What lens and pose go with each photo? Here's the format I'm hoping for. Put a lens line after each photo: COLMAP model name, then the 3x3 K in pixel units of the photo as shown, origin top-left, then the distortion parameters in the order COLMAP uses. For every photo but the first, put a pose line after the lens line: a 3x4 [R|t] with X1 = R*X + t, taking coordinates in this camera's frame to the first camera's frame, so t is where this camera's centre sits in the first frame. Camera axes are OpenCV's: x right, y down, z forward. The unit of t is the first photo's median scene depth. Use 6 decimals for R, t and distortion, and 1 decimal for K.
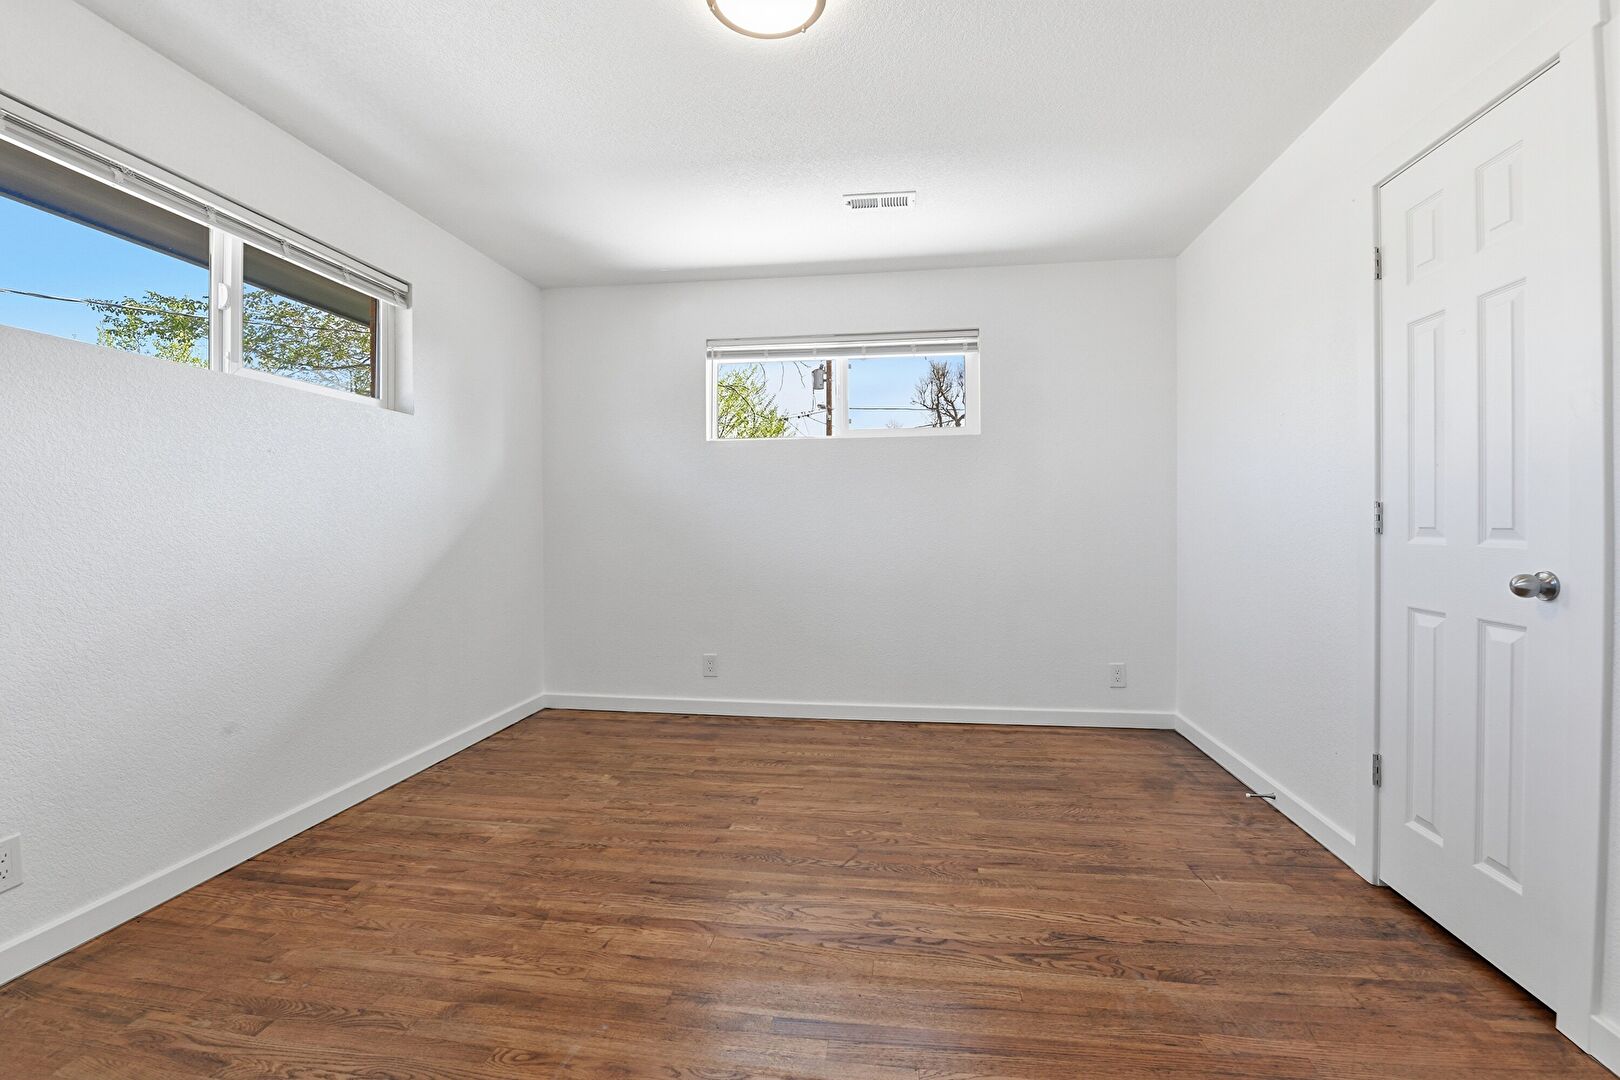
lens RADIAL K [[717.4, 0, 812.6], [0, 717.4, 521.9], [0, 0, 1]] dist [0.000057, -0.008778]
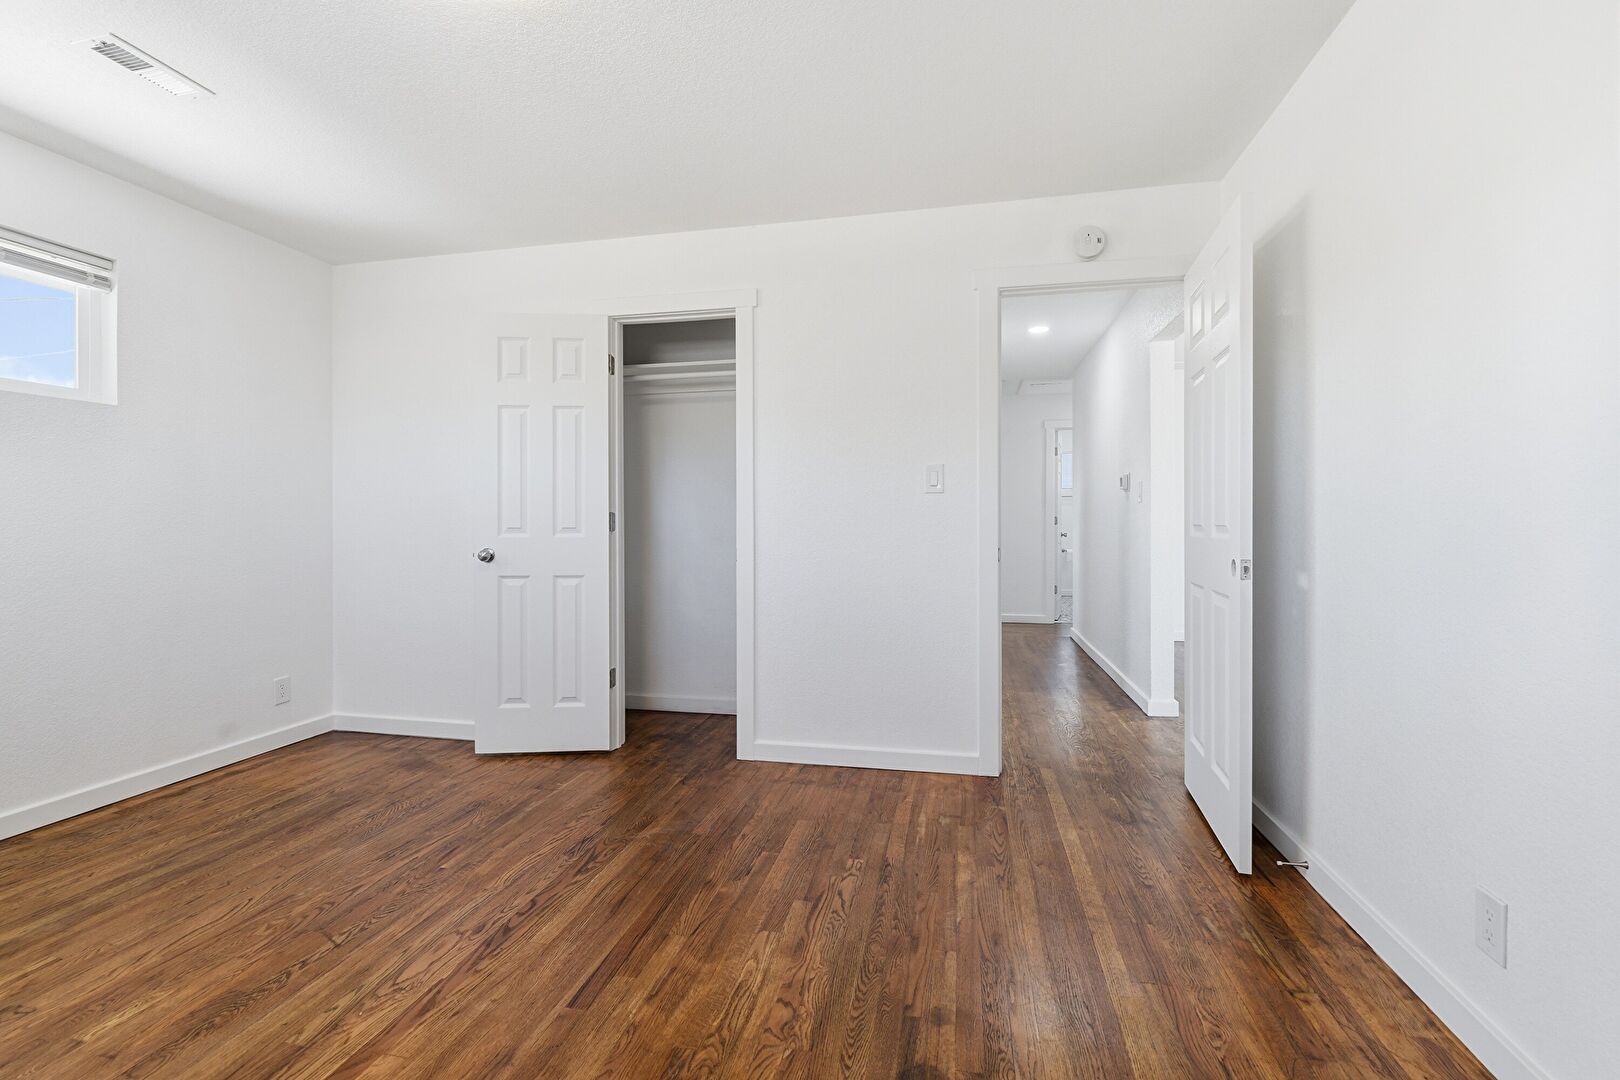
lens RADIAL K [[717.4, 0, 812.6], [0, 717.4, 521.9], [0, 0, 1]] dist [0.000057, -0.008778]
pose [[0.072030, 0.004484, 0.997392, -0.623079], [0.006410, 0.999967, -0.004958, 0.006612], [-0.997382, 0.006750, 0.071998, 0.342939]]
